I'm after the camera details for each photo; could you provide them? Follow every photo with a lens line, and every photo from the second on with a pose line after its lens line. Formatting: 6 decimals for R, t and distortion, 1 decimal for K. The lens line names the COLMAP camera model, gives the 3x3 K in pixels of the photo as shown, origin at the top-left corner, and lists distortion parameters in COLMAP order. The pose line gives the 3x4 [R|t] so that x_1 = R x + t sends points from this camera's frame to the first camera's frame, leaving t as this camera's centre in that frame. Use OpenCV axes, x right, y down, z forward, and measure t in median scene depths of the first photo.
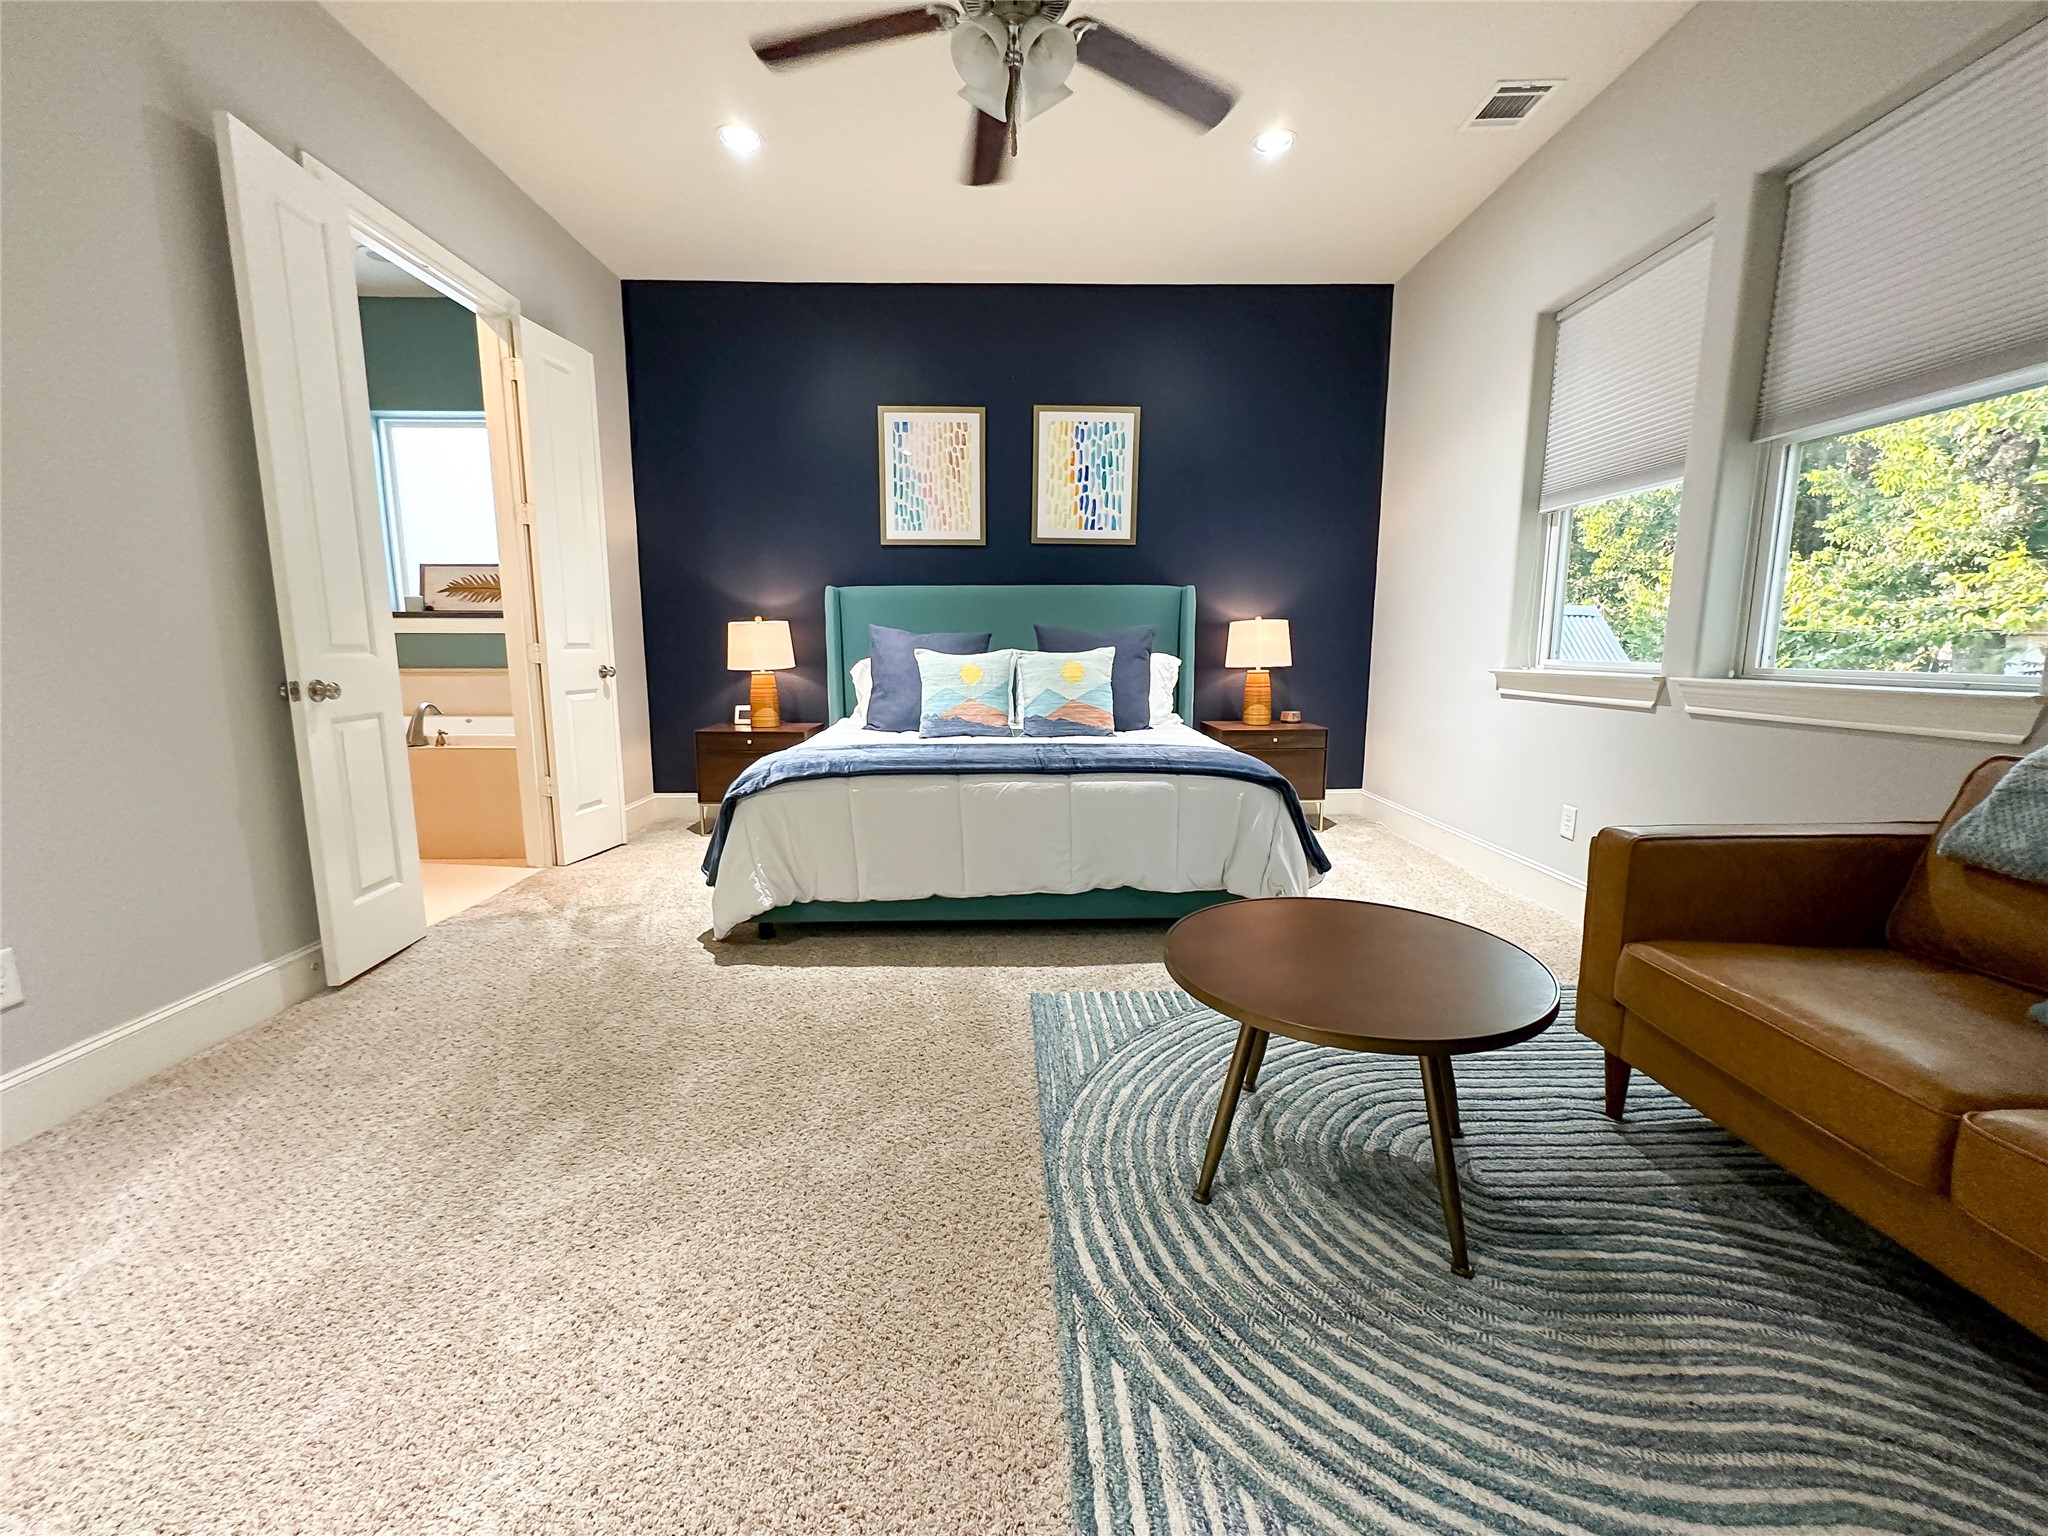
lens RADIAL K [[821.2, 0, 1024.0], [0, 821.2, 768.0], [0, 0, 1]] dist [-0.001142, 0.000310]
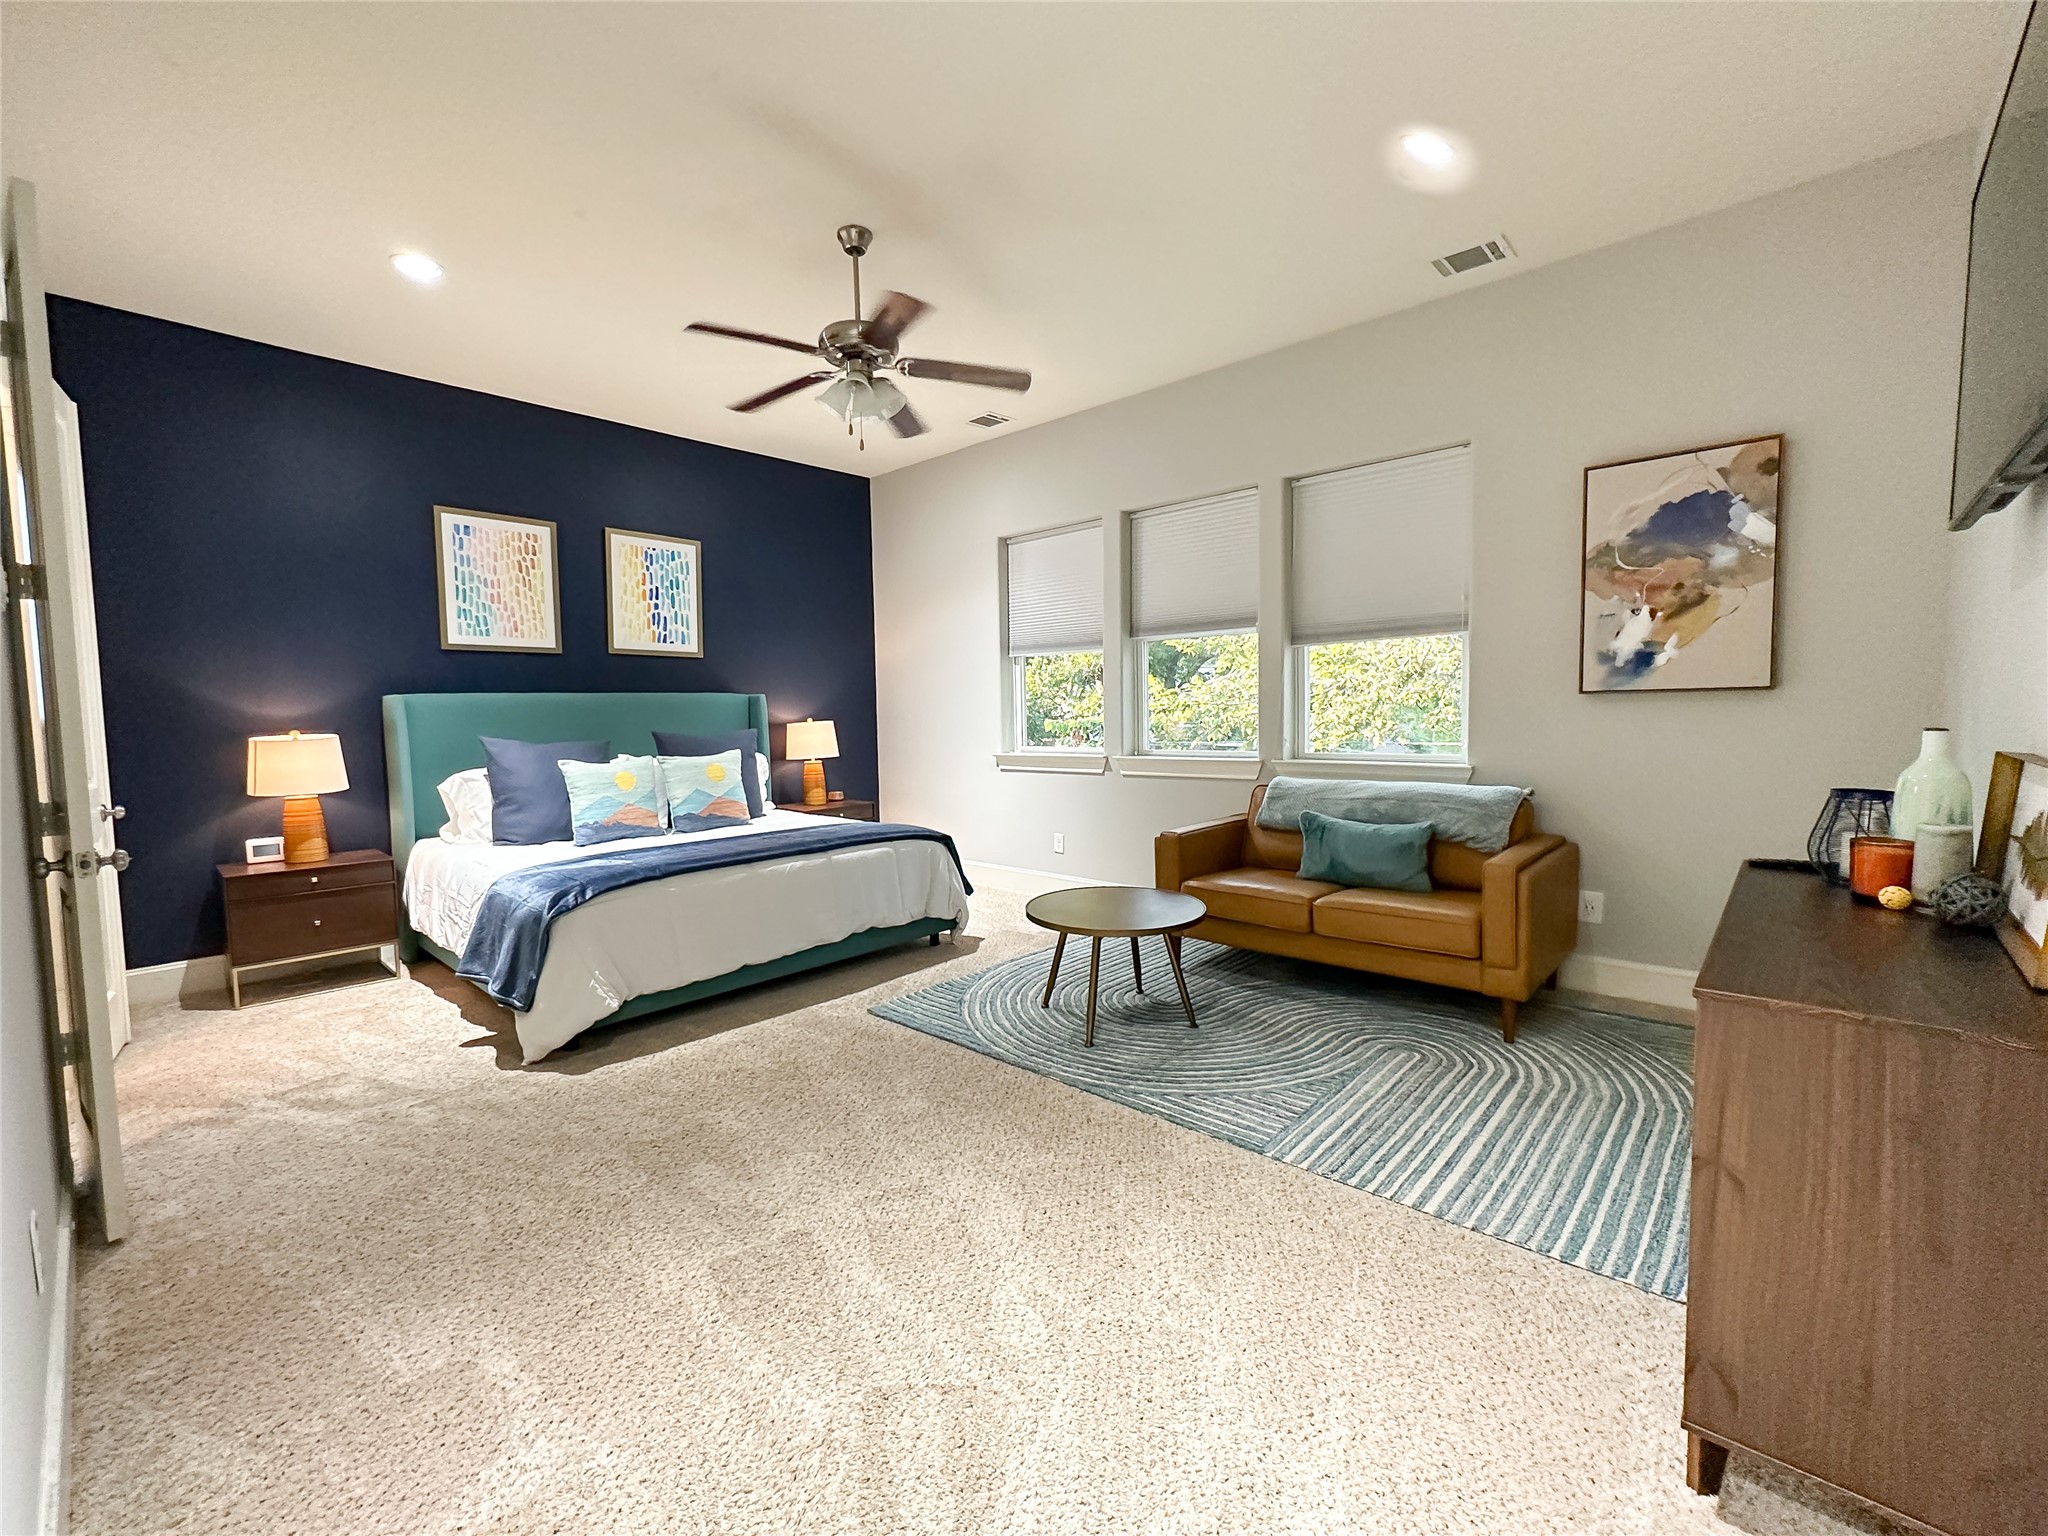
lens RADIAL K [[821.2, 0, 1024.0], [0, 821.2, 768.0], [0, 0, 1]] dist [-0.001142, 0.000310]
pose [[0.704870, -0.060177, 0.706779, -0.564205], [0.126330, 0.991115, -0.041604, -0.025971], [-0.697996, 0.118613, 0.706210, -0.149226]]
